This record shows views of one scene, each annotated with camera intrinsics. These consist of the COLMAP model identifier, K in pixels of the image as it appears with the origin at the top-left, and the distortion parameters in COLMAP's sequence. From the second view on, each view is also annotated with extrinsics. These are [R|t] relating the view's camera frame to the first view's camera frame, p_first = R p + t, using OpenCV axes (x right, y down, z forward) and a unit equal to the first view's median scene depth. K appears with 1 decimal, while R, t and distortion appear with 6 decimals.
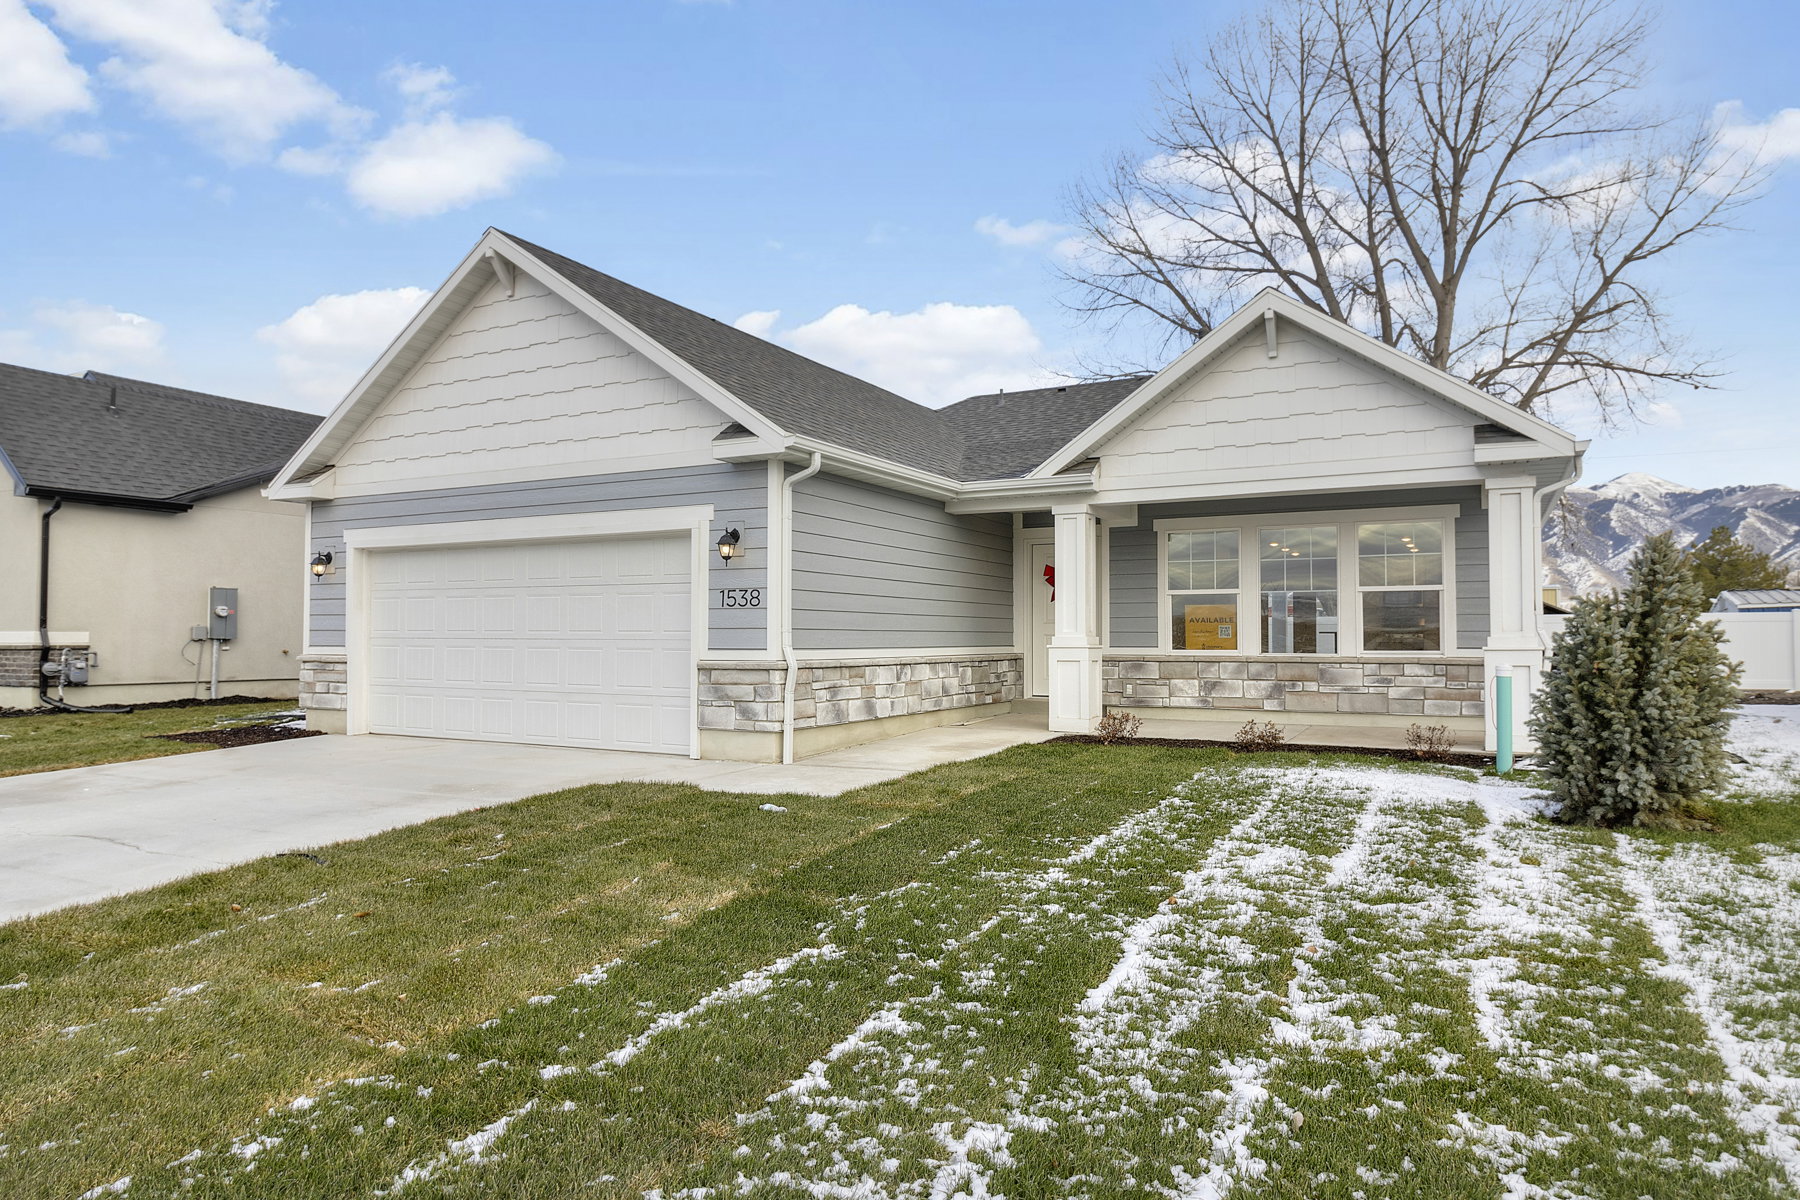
lens RADIAL K [[1068.5, 0, 900.7], [0, 1068.5, 608.8], [0, 0, 1]] dist [-0.000063, 0.000240]
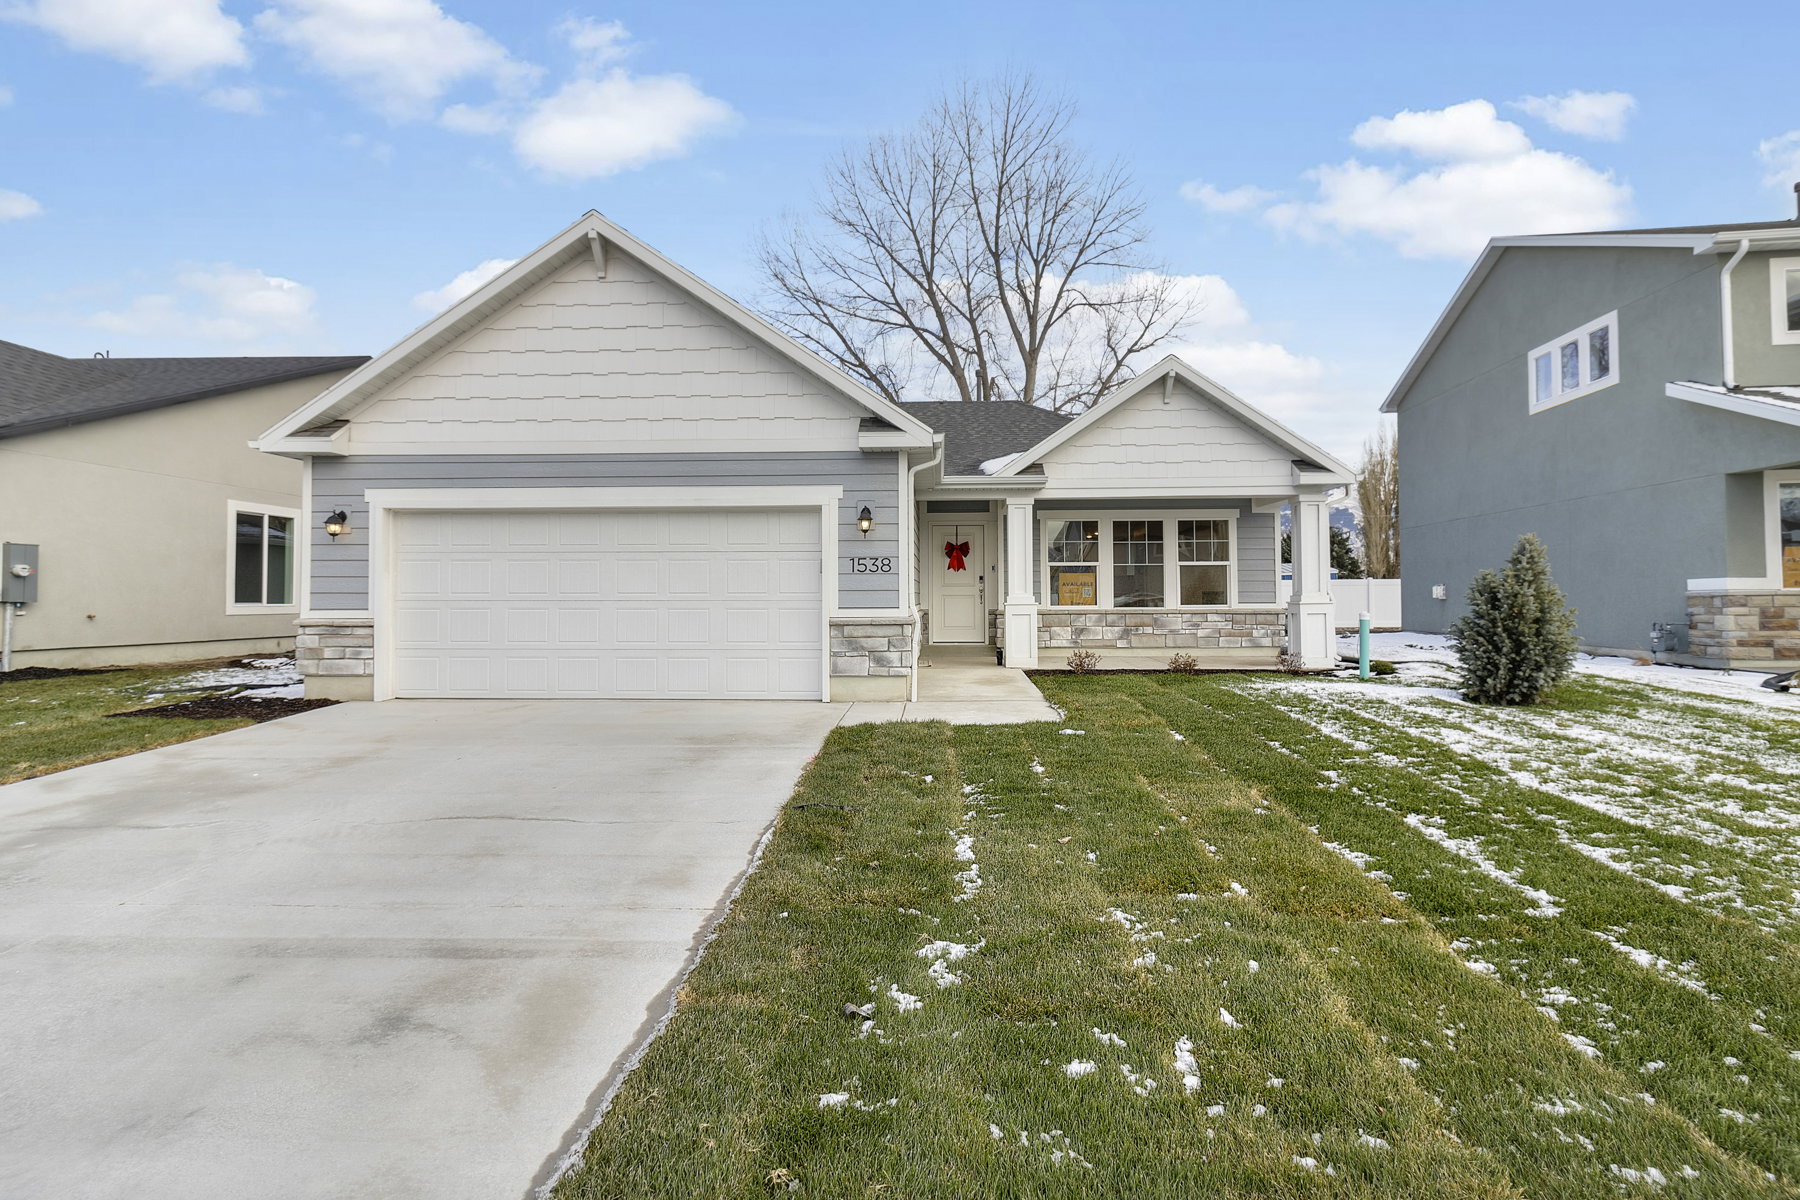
lens RADIAL K [[846.1, 0, 900.2], [0, 846.1, 584.3], [0, 0, 1]] dist [-0.002168, -0.000025]
pose [[0.902015, 0.002290, 0.431699, -0.422950], [-0.006961, 0.999933, 0.009242, 0.001976], [-0.431649, -0.011341, 0.901970, 0.105315]]
